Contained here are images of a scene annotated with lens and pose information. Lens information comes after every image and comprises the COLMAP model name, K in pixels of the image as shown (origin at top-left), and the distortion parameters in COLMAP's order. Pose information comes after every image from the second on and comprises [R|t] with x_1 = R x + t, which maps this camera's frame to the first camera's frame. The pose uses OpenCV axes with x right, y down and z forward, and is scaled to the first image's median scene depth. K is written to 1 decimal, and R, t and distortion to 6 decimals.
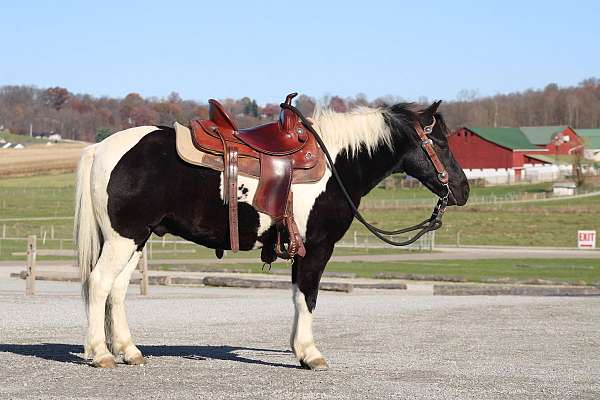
lens RADIAL K [[3188.1, 0, 300.2], [0, 3188.1, 200.0], [0, 0, 1]] dist [0.369092, 0.000000]
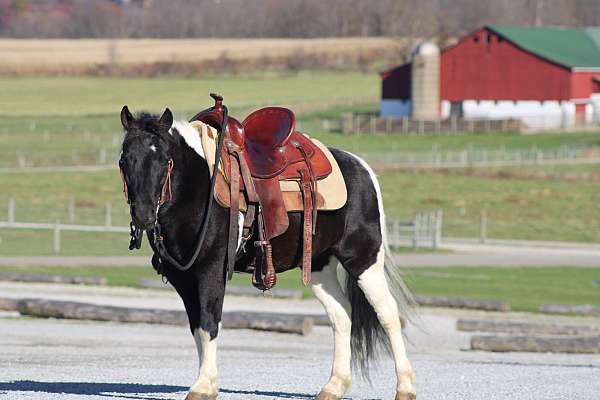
lens RADIAL K [[3188.1, 0, 299.7], [0, 3188.1, 200.1], [0, 0, 1]] dist [0.369092, 0.000000]
pose [[0.997387, 0.020180, 0.069362, -0.019671], [-0.021460, 0.999612, 0.017763, -0.001616], [-0.068977, -0.019205, 0.997433, 0.447426]]
